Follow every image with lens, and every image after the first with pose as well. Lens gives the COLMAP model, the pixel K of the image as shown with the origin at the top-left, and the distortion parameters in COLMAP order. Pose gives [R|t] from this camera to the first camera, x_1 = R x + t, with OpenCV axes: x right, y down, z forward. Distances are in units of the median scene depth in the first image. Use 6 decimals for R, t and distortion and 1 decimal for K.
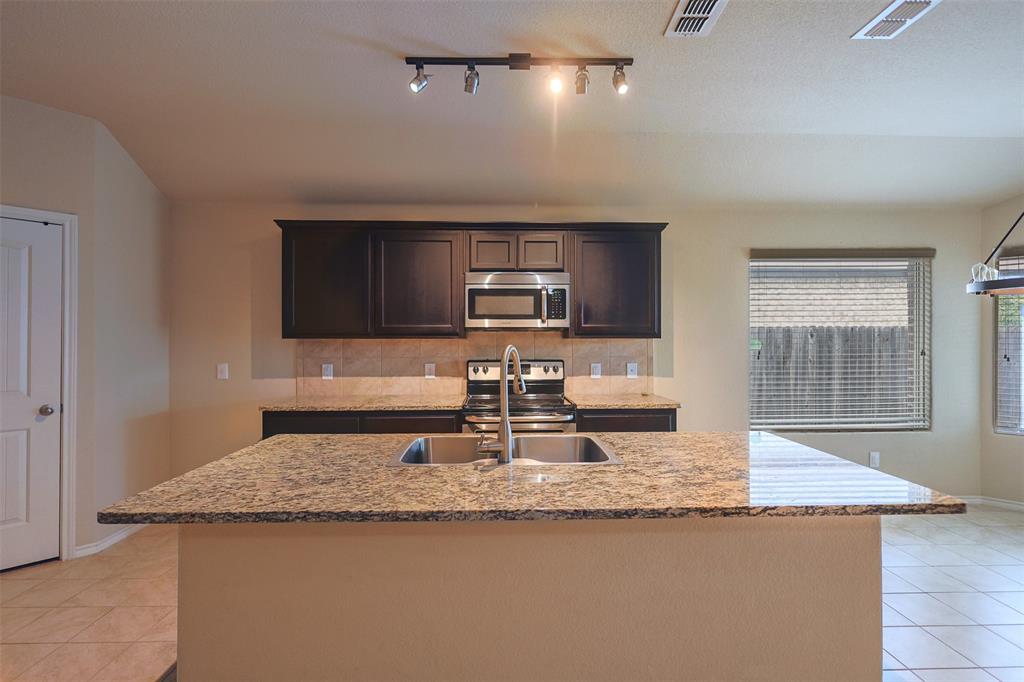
lens RADIAL K [[504.2, 0, 512.0], [0, 504.2, 341.0], [0, 0, 1]] dist [-0.004132, 0.001577]
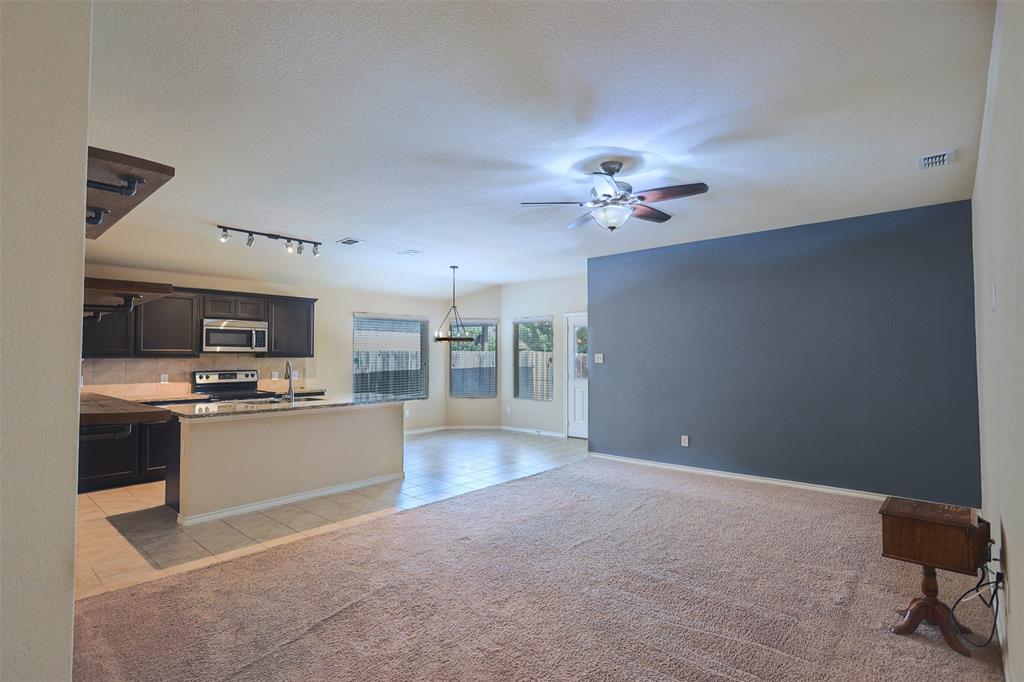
lens RADIAL K [[504.2, 0, 512.0], [0, 504.2, 341.0], [0, 0, 1]] dist [-0.004132, 0.001577]
pose [[0.687274, 0.022053, 0.726063, -0.609755], [0.003073, 0.999442, -0.033265, -0.002149], [-0.726391, 0.025093, 0.686823, -0.918382]]
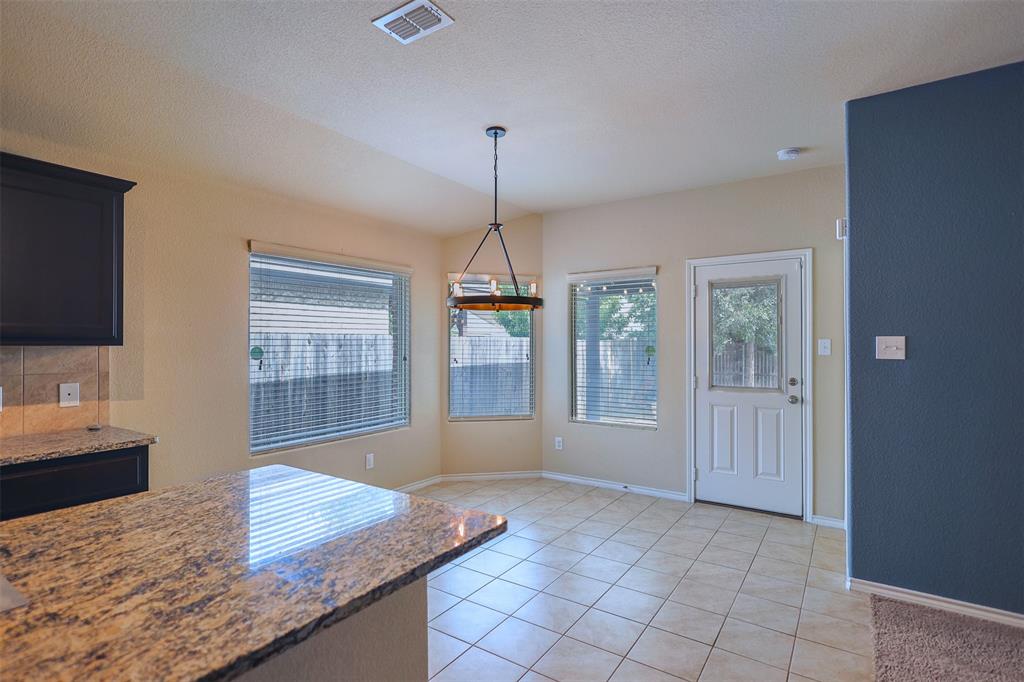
lens RADIAL K [[504.2, 0, 512.0], [0, 504.2, 341.0], [0, 0, 1]] dist [-0.004132, 0.001577]
pose [[0.587058, 0.007425, 0.809511, 0.049978], [0.003122, 0.999930, -0.011436, -0.001858], [-0.809539, 0.009241, 0.586993, 0.161872]]
